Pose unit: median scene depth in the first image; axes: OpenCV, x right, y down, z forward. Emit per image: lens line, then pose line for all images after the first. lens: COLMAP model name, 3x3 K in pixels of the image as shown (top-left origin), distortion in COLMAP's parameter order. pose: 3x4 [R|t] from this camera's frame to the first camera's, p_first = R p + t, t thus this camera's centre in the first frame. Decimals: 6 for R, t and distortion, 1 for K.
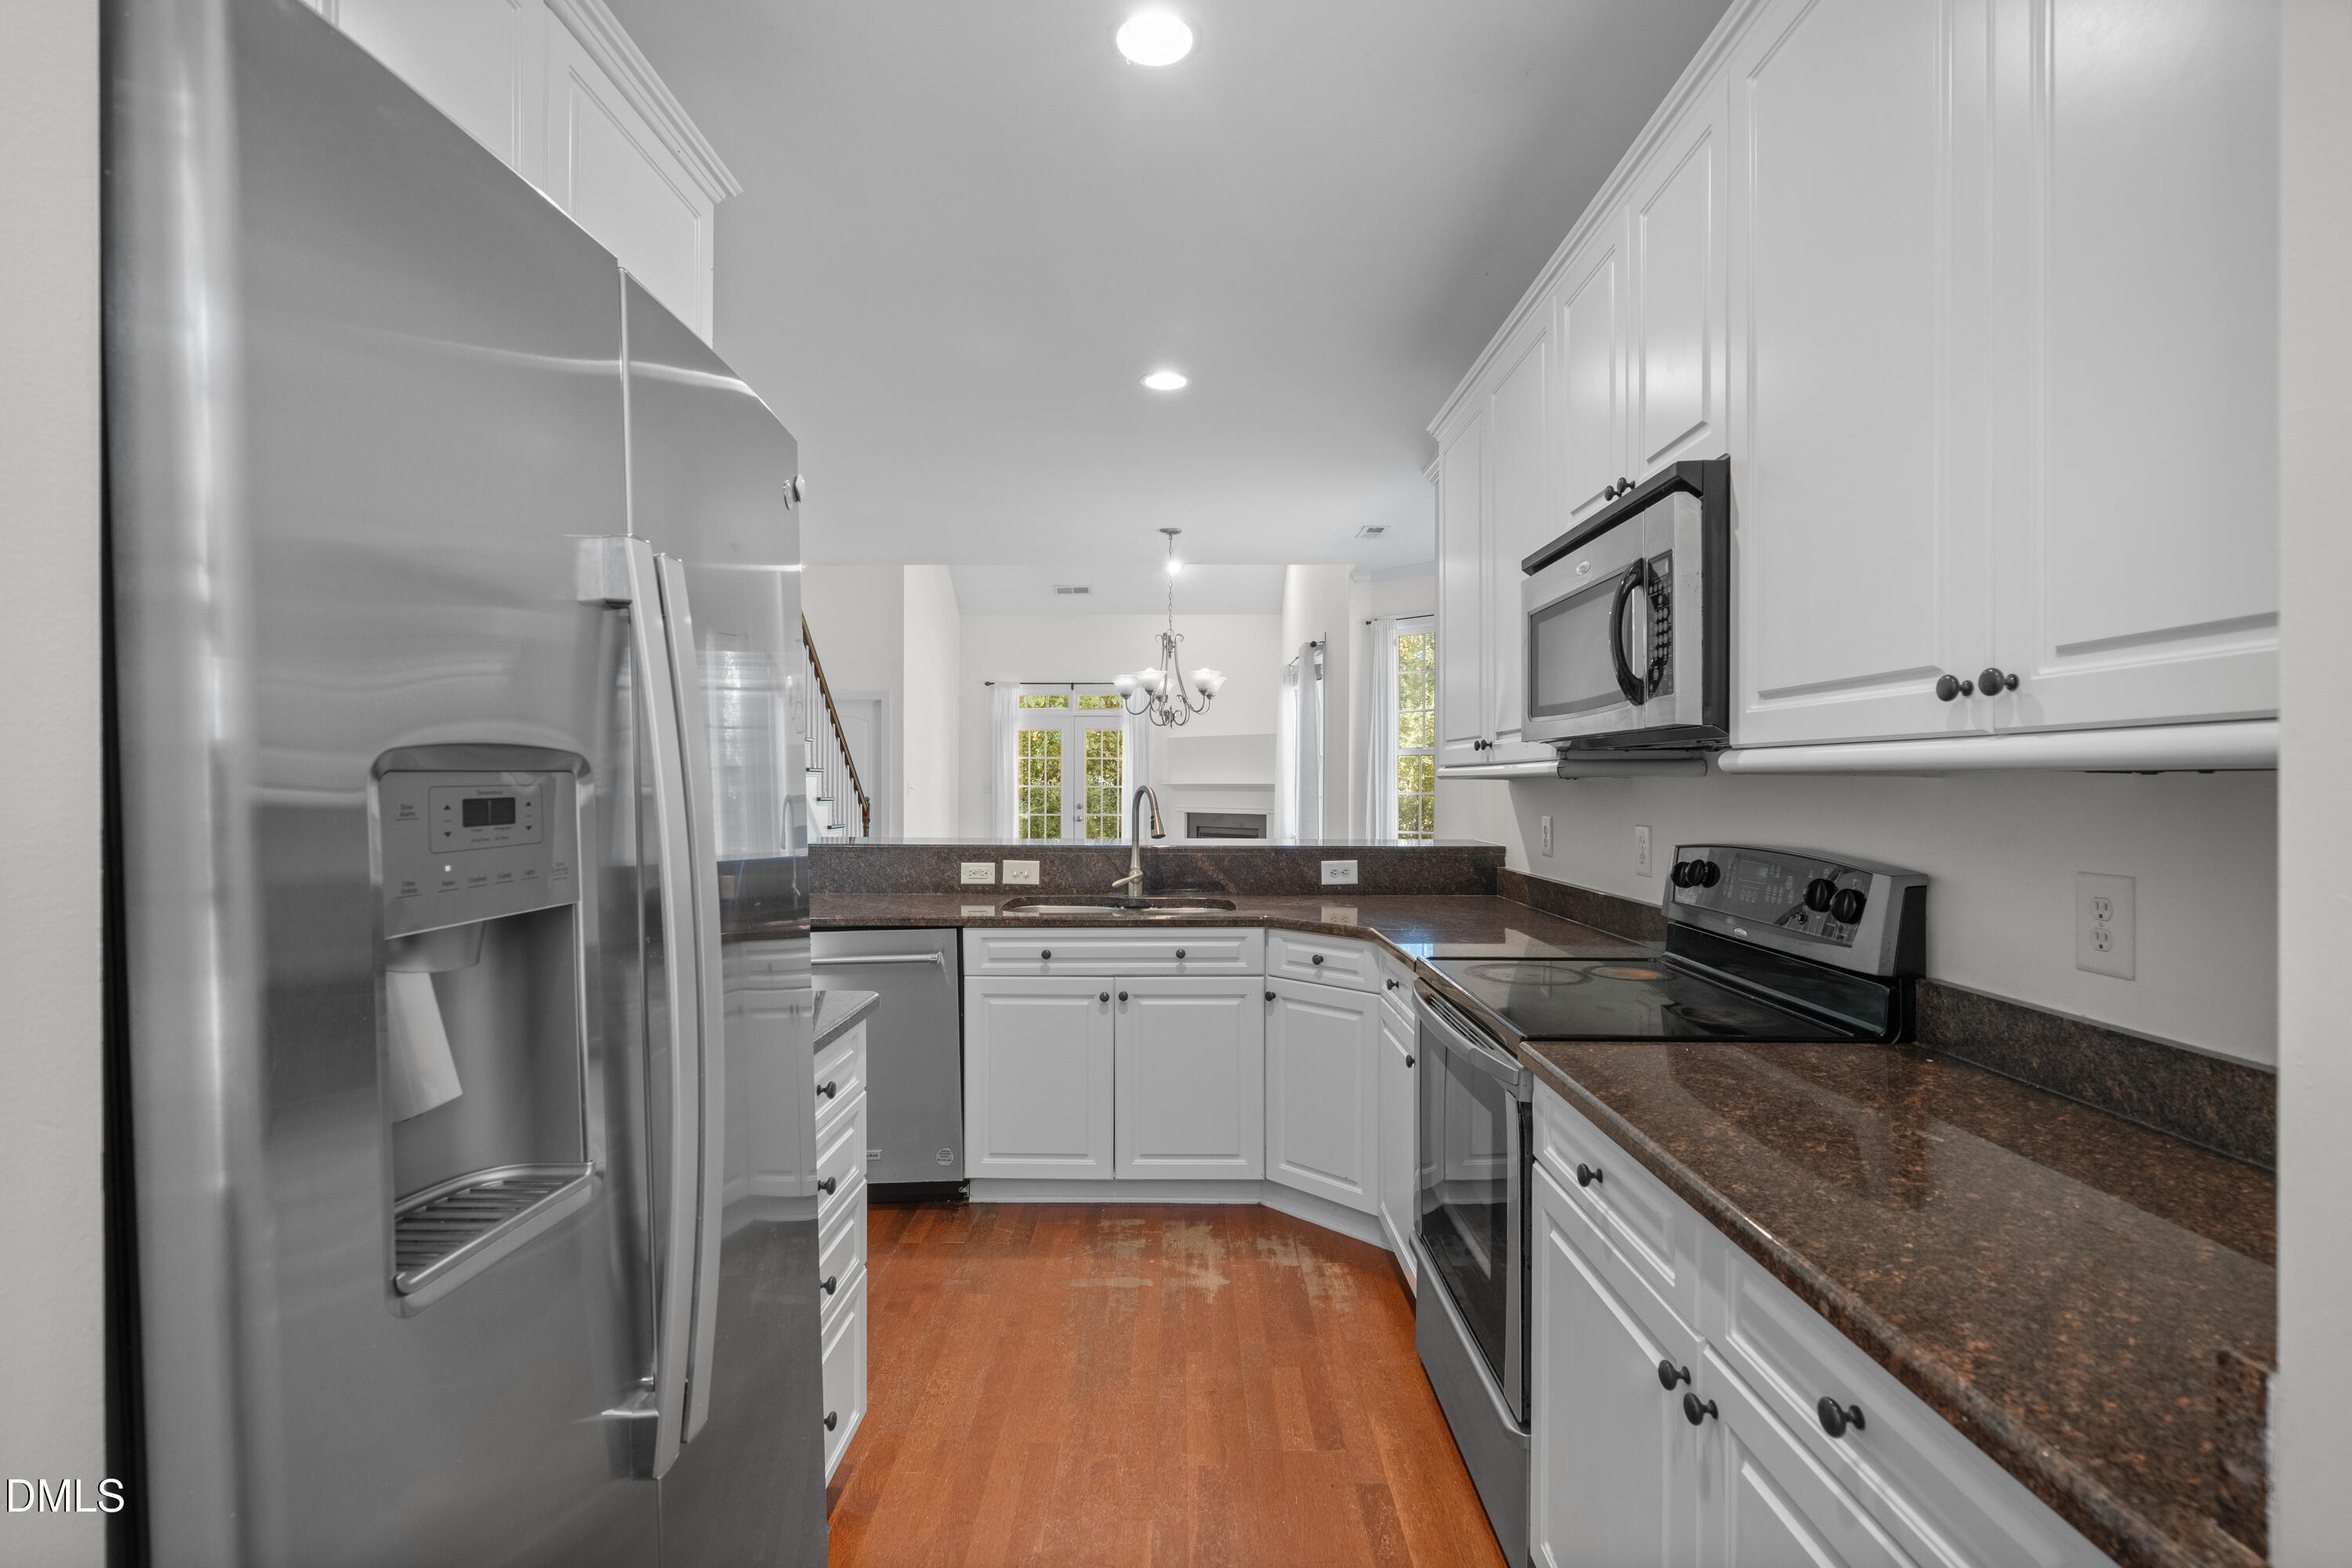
lens RADIAL K [[1072.1, 0, 1166.0], [0, 1072.1, 790.6], [0, 0, 1]] dist [-0.005062, 0.000866]
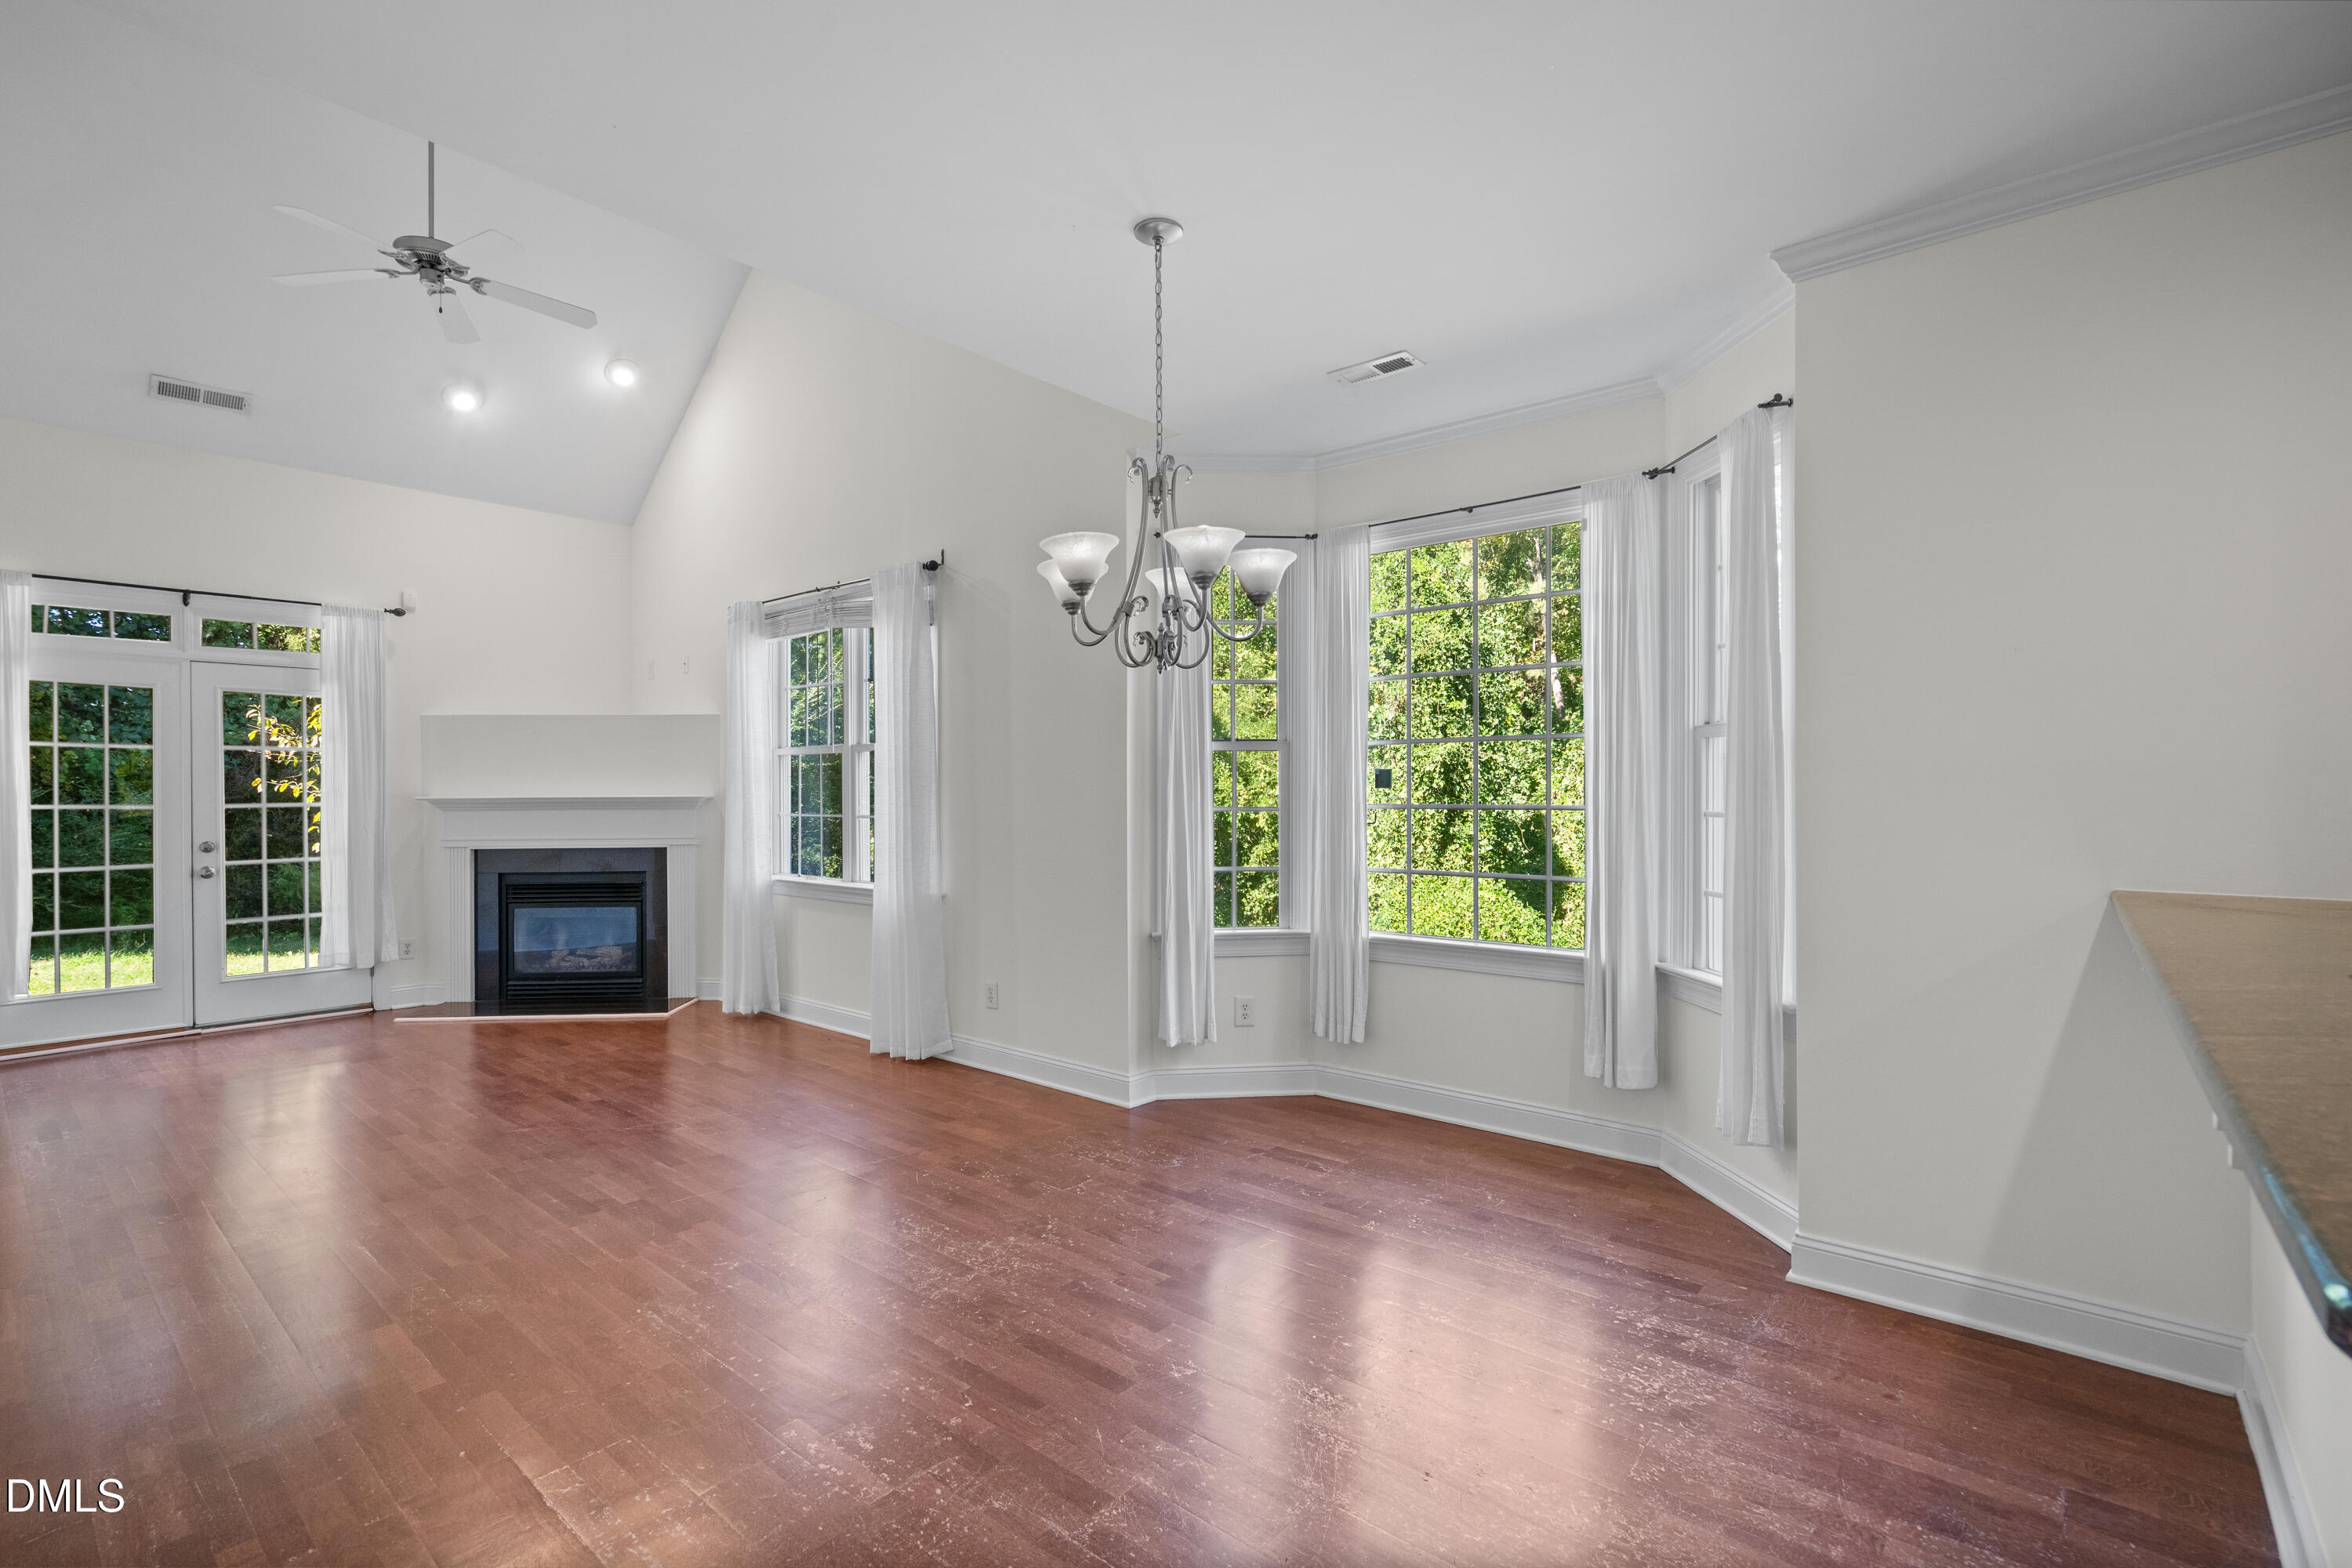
lens RADIAL K [[1072.1, 0, 1166.0], [0, 1072.1, 790.6], [0, 0, 1]] dist [-0.005062, 0.000866]
pose [[0.645880, -0.004311, 0.763427, -0.535413], [0.011348, 0.999928, -0.003955, -0.012108], [-0.763355, 0.011218, 0.645882, 1.130603]]
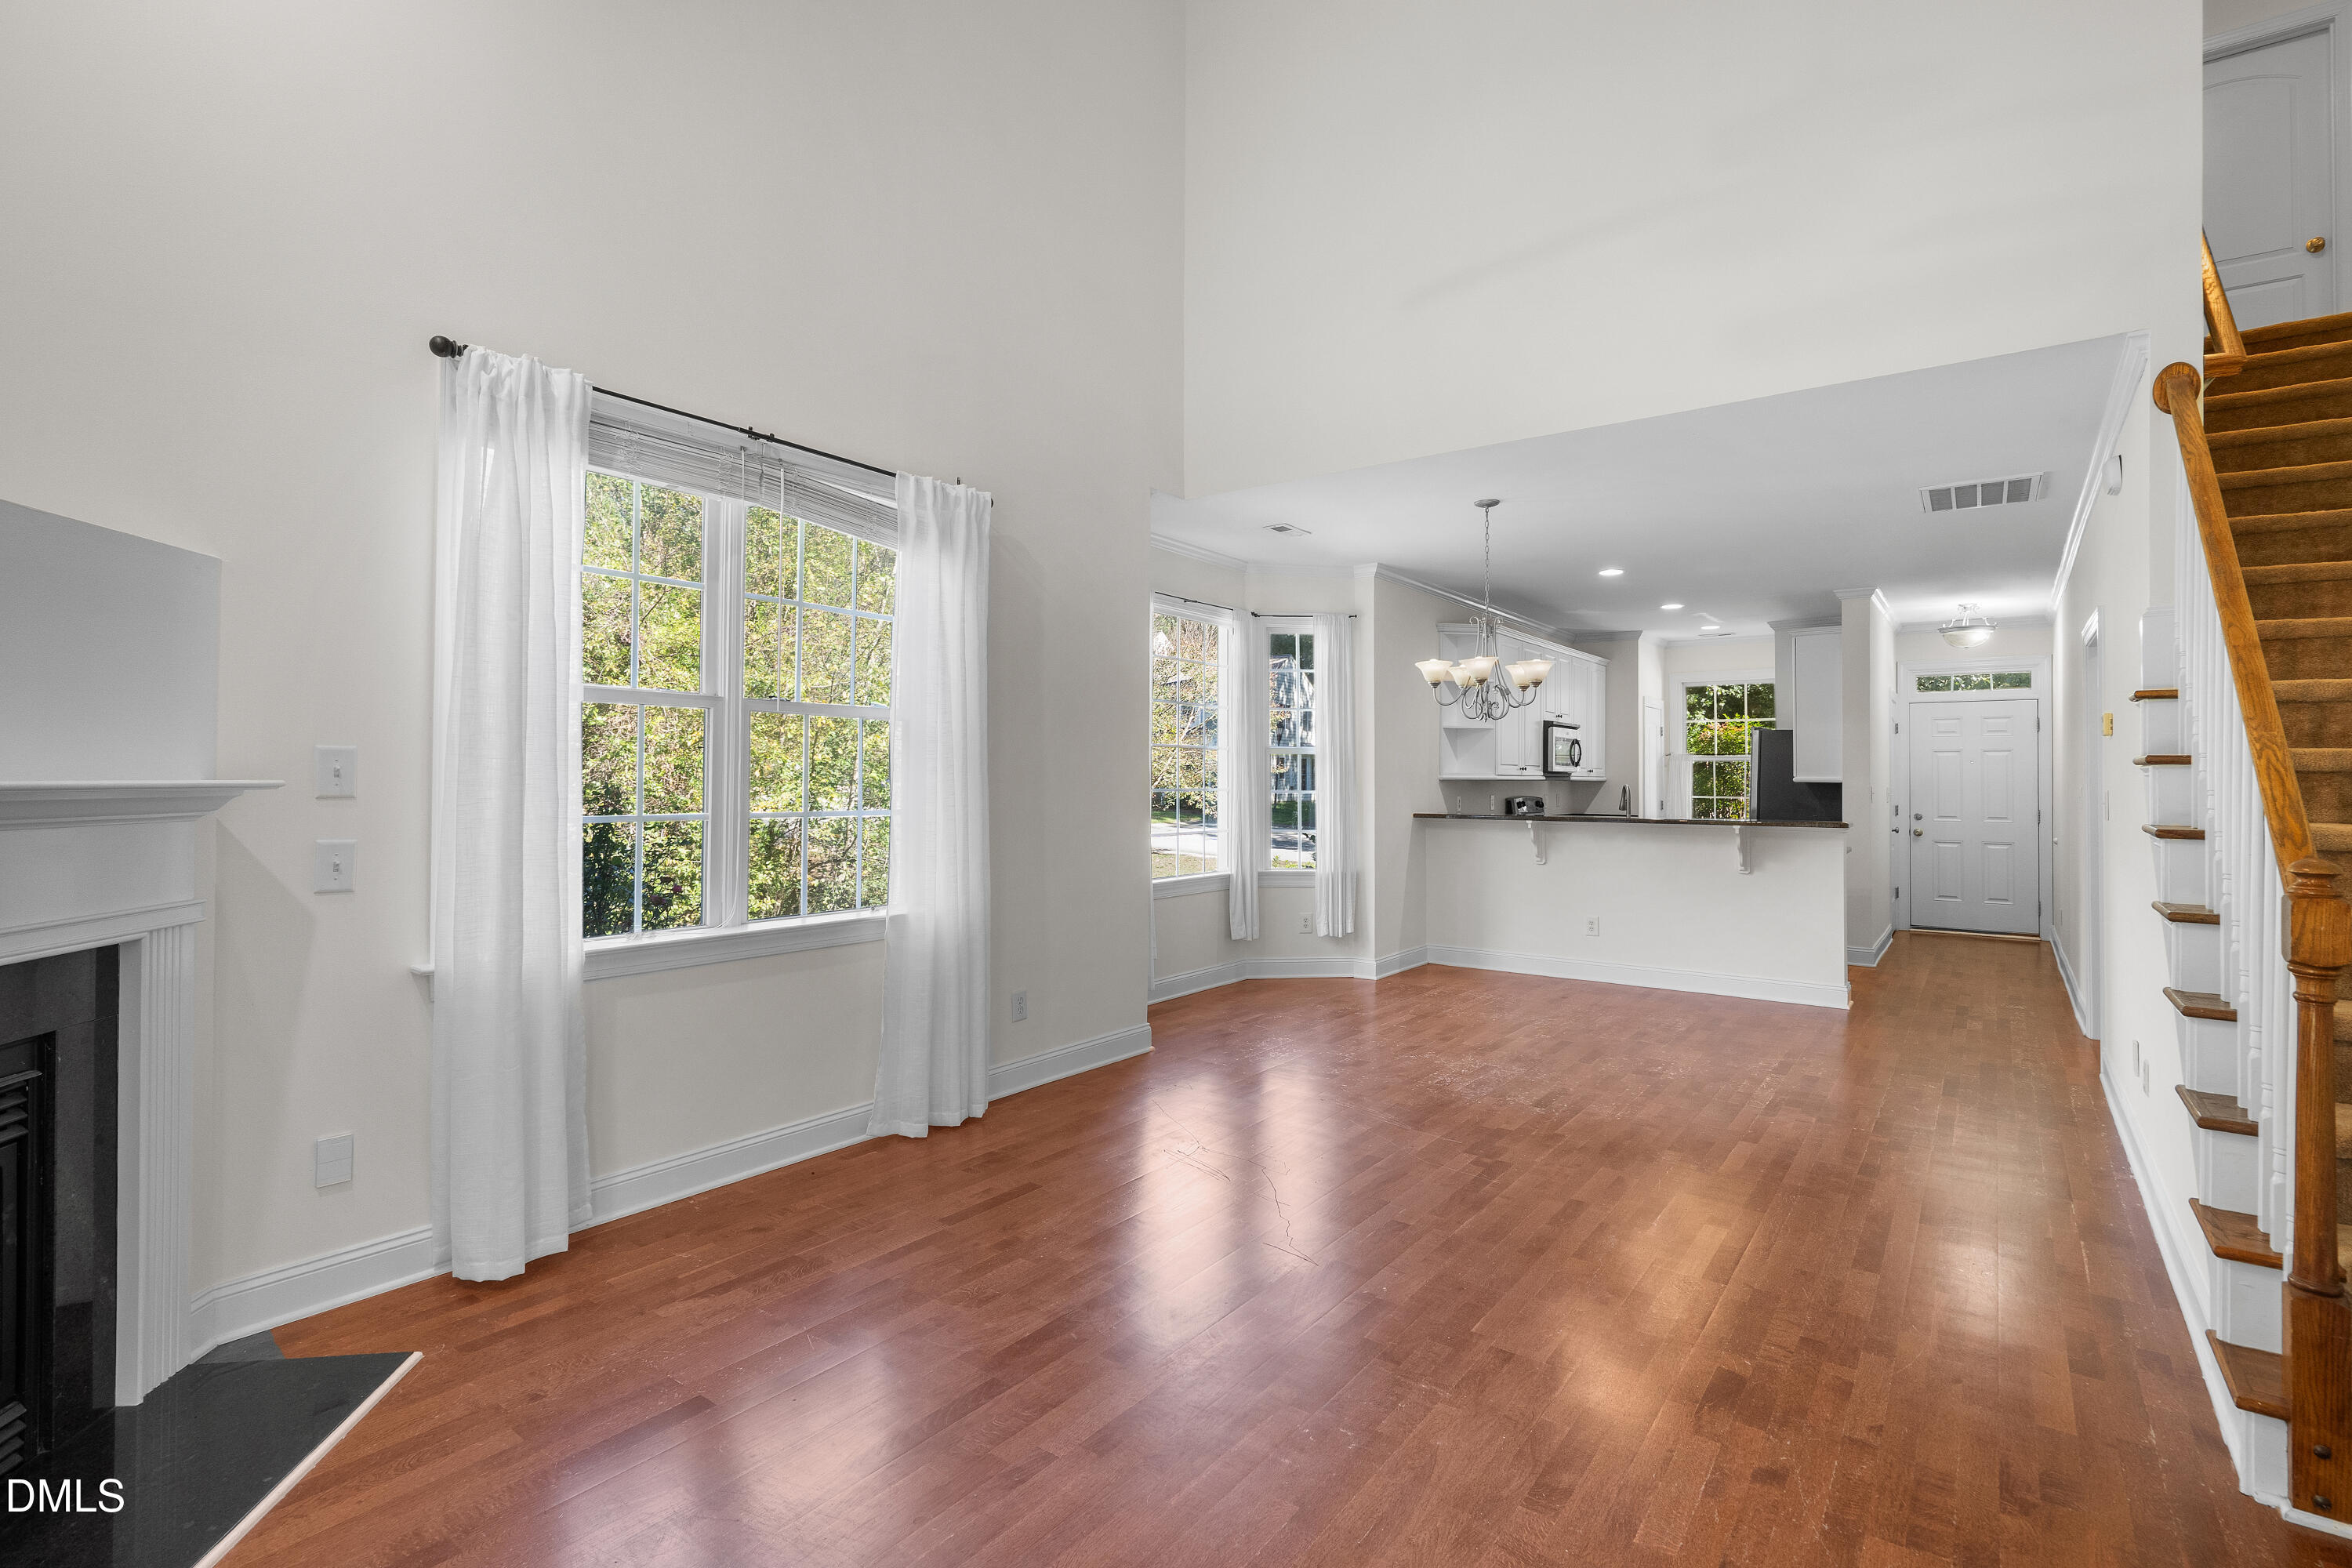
lens RADIAL K [[1104.8, 0, 1159.0], [0, 1104.8, 755.6], [0, 0, 1]] dist [-0.001716, 0.000091]
pose [[-0.805687, 0.006084, 0.592310, -0.511823], [-0.002341, 0.999907, -0.013456, -0.026638], [-0.592336, -0.012228, -0.805598, 3.034096]]
